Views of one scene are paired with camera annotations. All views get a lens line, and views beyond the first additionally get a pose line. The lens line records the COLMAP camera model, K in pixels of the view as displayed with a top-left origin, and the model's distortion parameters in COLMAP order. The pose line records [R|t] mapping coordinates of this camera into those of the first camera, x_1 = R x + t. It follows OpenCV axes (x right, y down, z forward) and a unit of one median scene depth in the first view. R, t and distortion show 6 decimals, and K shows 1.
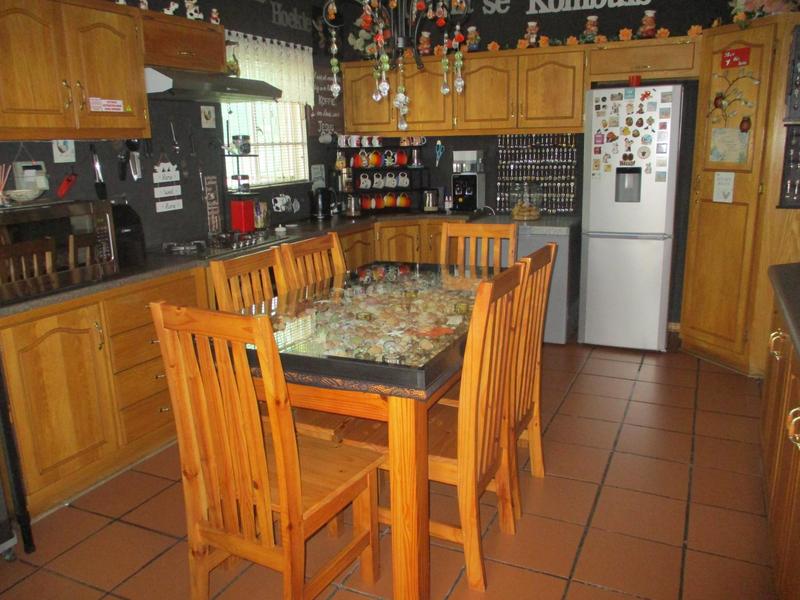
lens RADIAL K [[660.8, 0, 400.0], [0, 660.8, 300.0], [0, 0, 1]] dist [-0.039798, 0.019079]
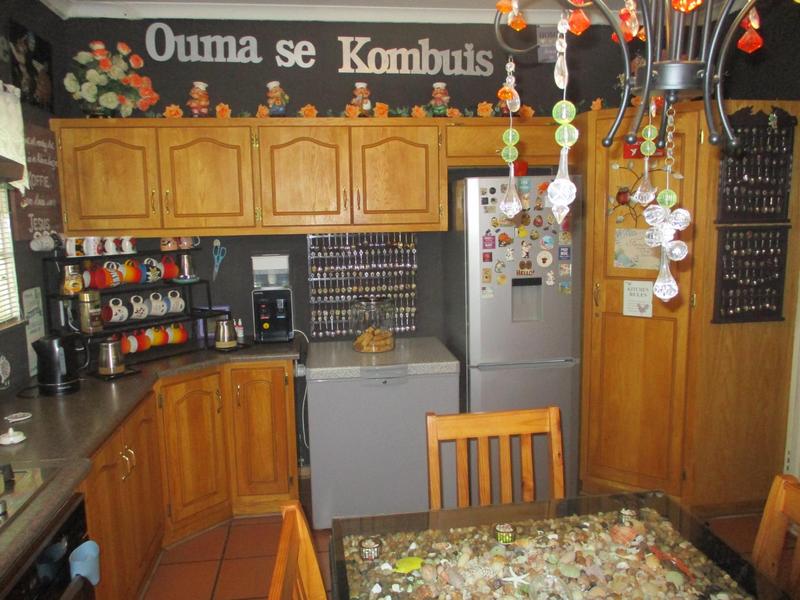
lens RADIAL K [[660.8, 0, 400.0], [0, 660.8, 300.0], [0, 0, 1]] dist [-0.039798, 0.019079]
pose [[0.845670, -0.068416, 0.529303, -0.158408], [0.122431, 0.990171, -0.067622, -0.119872], [-0.519474, 0.121989, 0.845734, 0.359541]]
